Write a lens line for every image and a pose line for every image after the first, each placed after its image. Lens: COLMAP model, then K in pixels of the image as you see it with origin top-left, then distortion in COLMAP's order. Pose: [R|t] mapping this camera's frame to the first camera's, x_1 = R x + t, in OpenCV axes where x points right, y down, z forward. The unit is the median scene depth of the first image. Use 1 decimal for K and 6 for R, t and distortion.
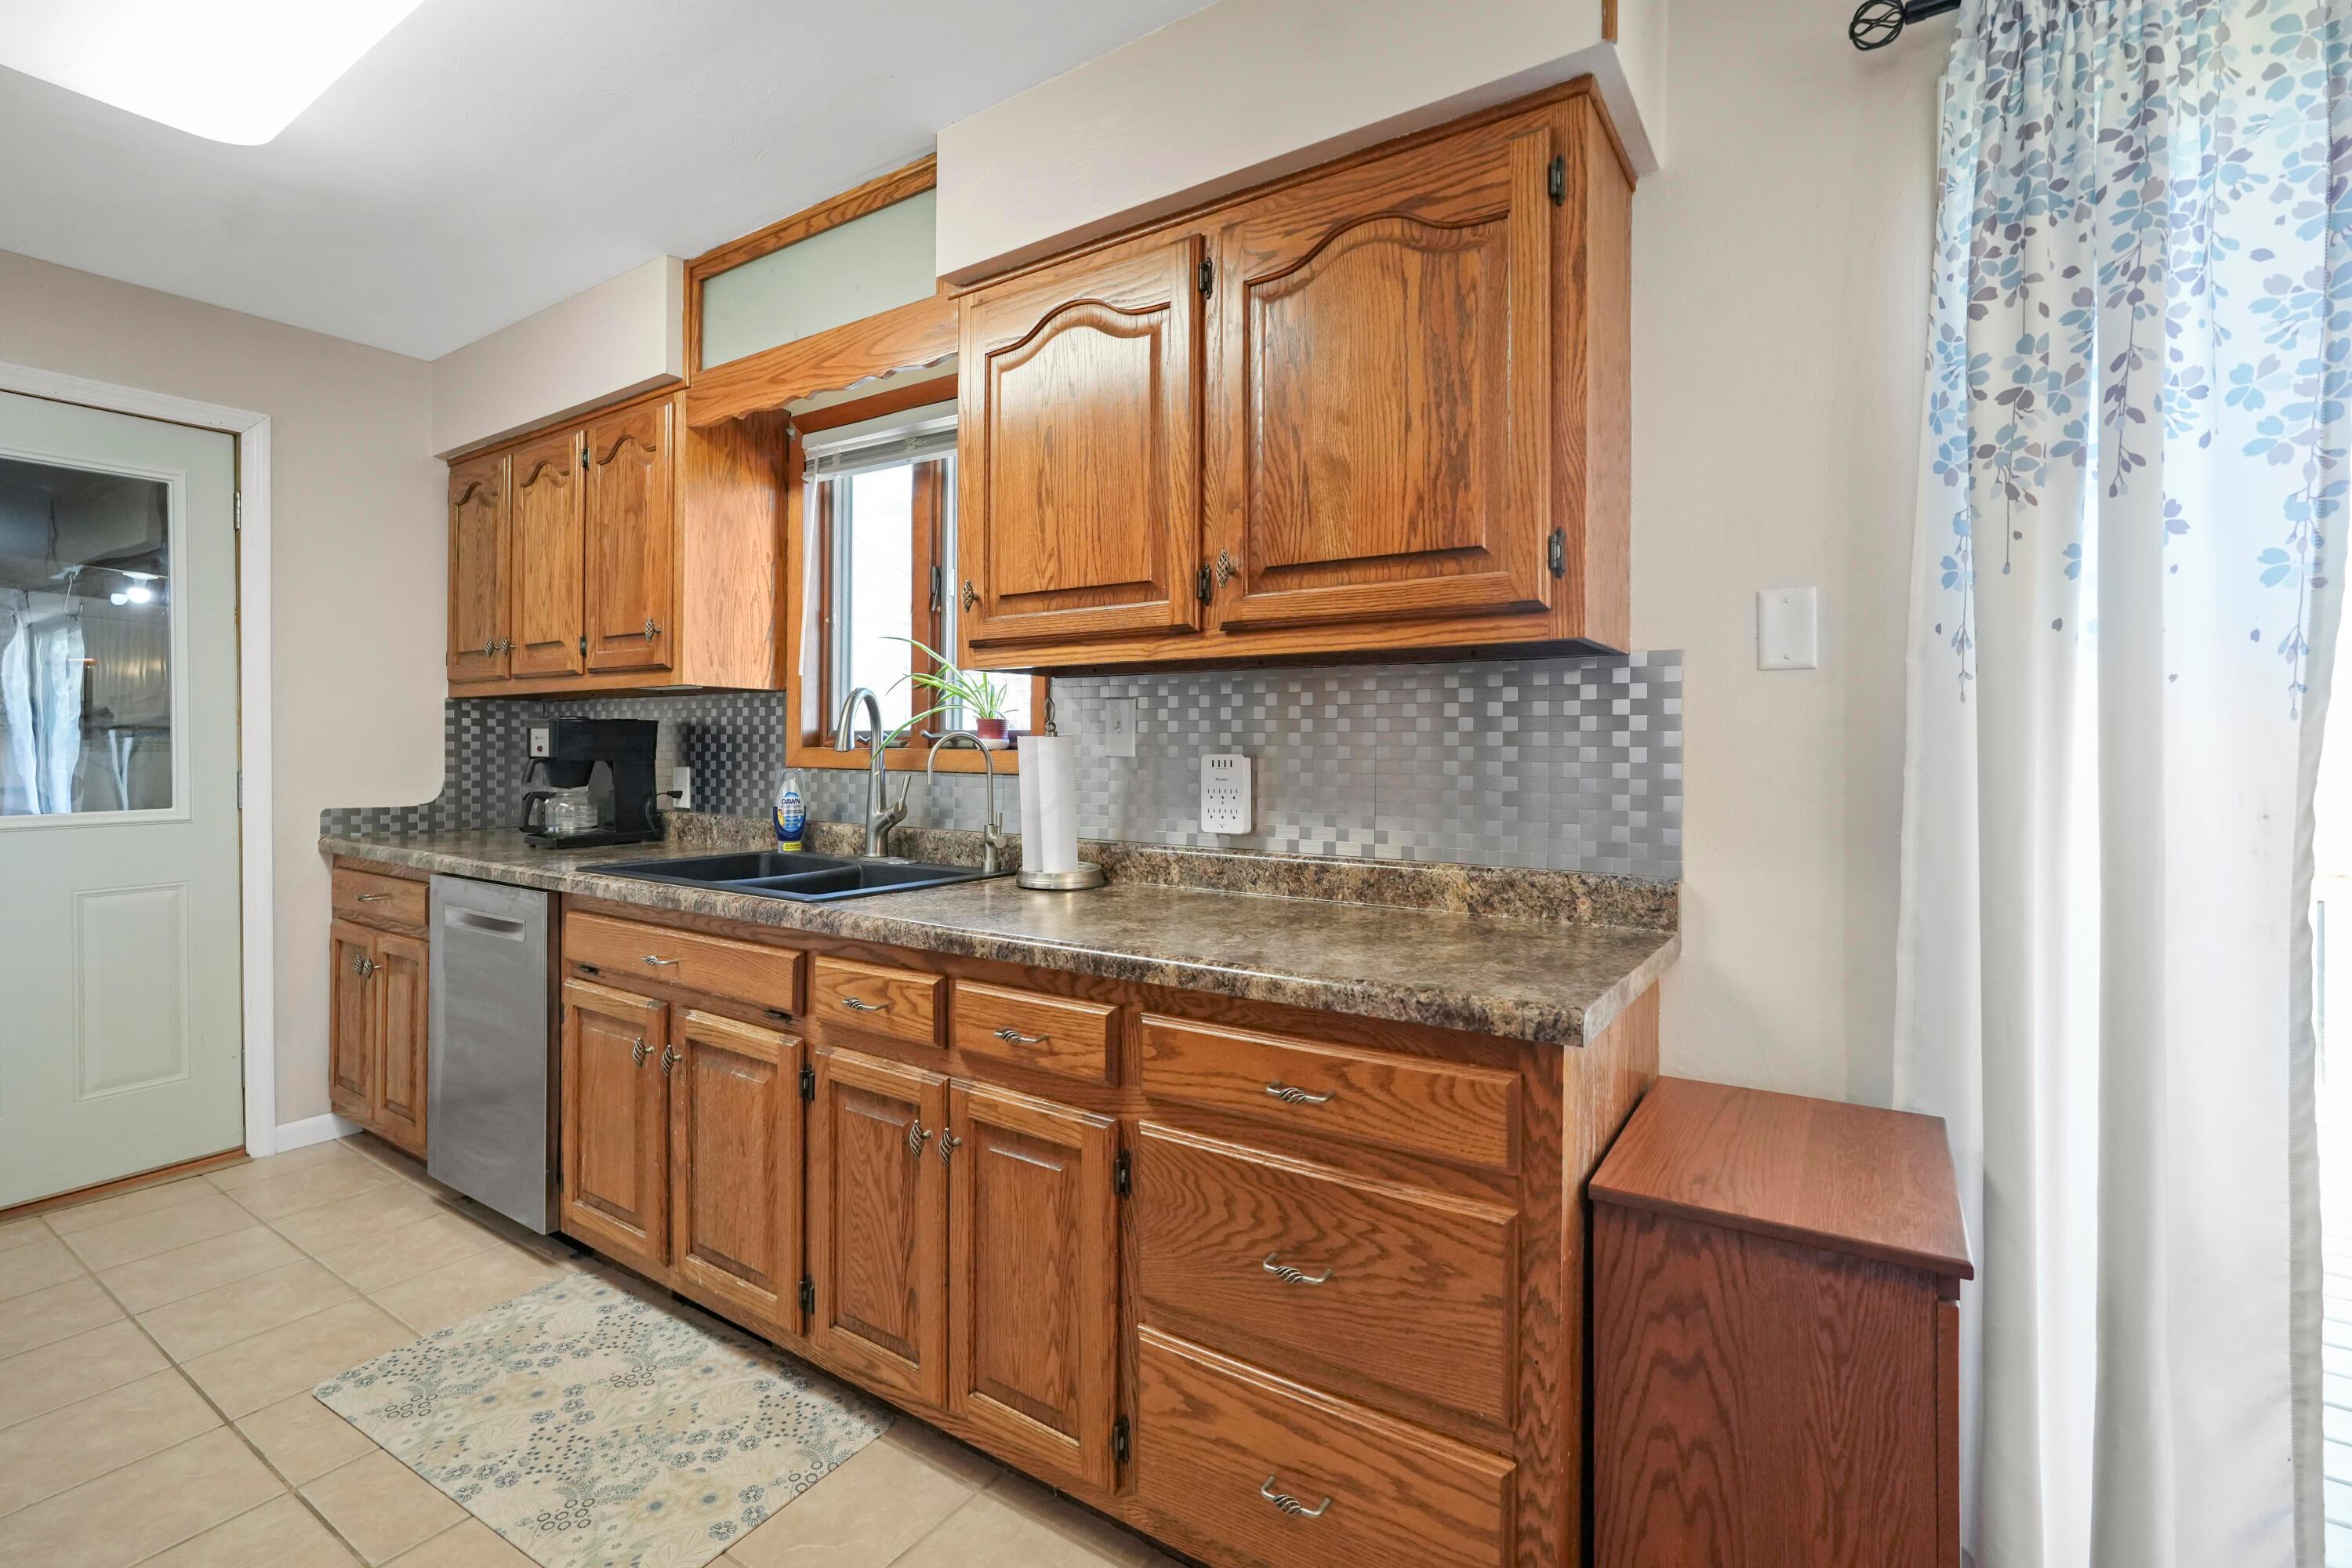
lens RADIAL K [[1080.0, 0, 1175.7], [0, 1080.0, 767.2], [0, 0, 1]] dist [-0.018909, 0.010183]
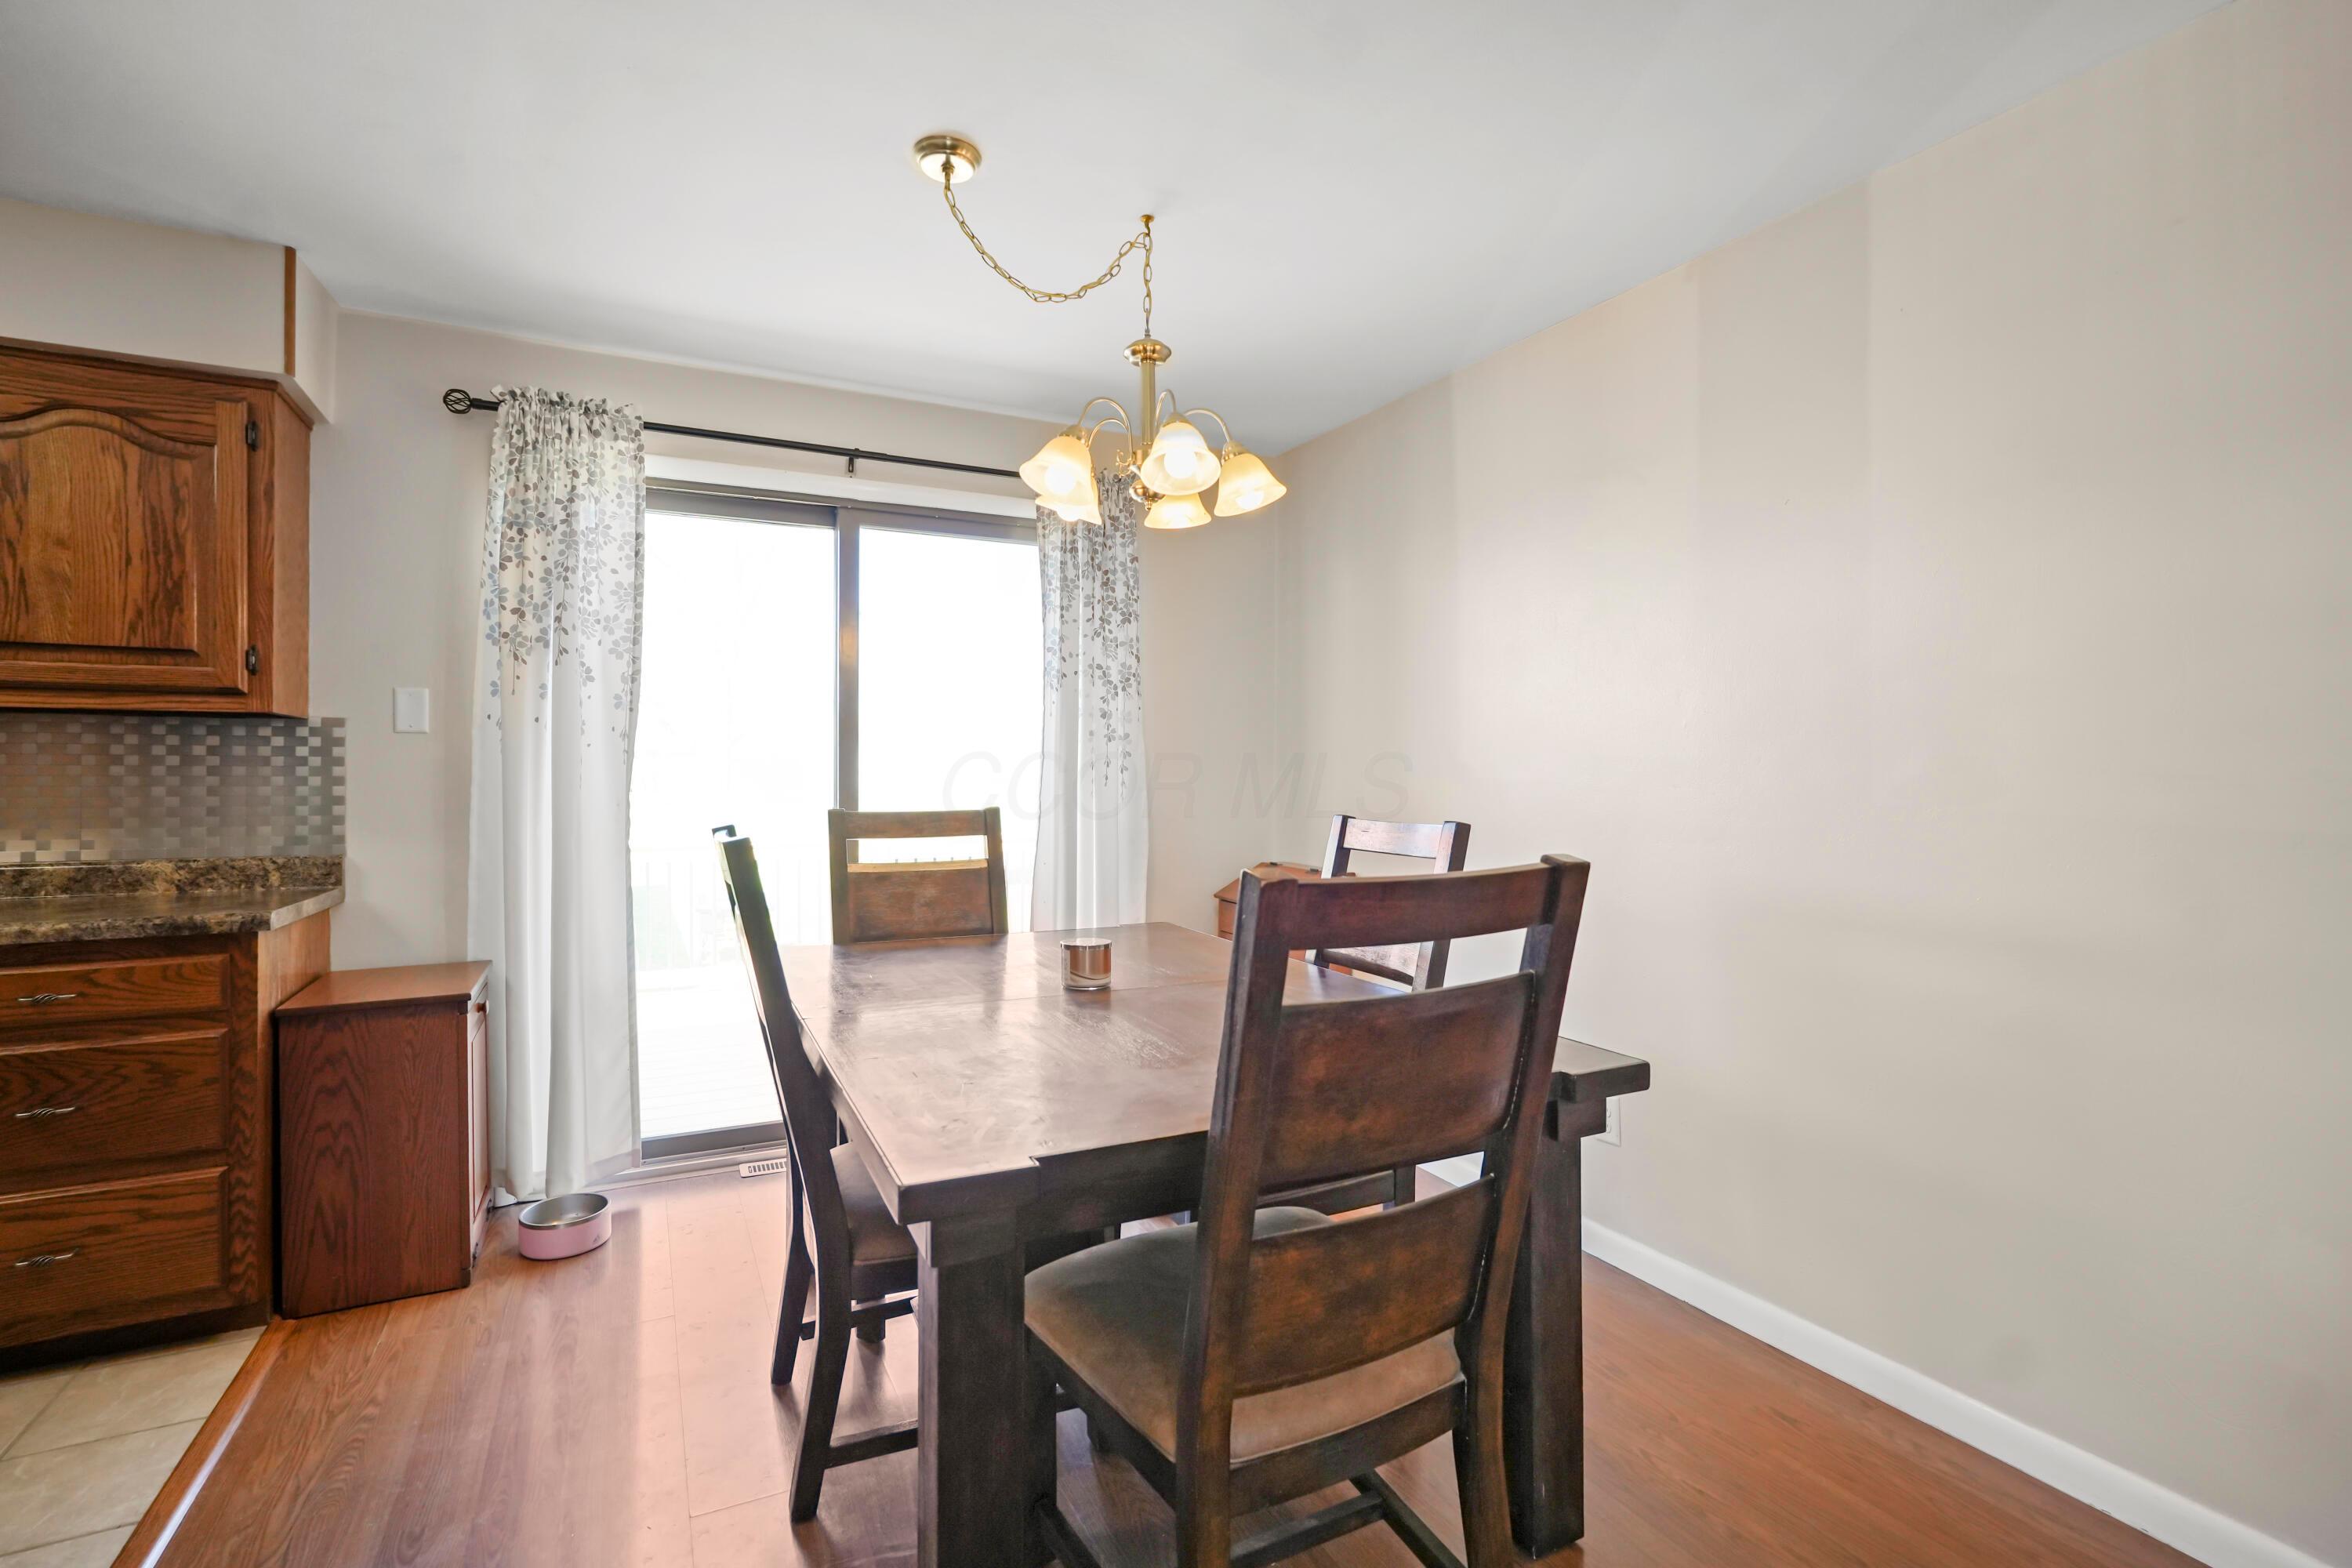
lens RADIAL K [[1080.0, 0, 1175.7], [0, 1080.0, 767.2], [0, 0, 1]] dist [-0.018909, 0.010183]
pose [[0.495557, 0.004508, 0.868564, -0.398763], [0.016845, 0.999749, -0.014800, 0.016198], [-0.868412, 0.021966, 0.495356, -1.120400]]
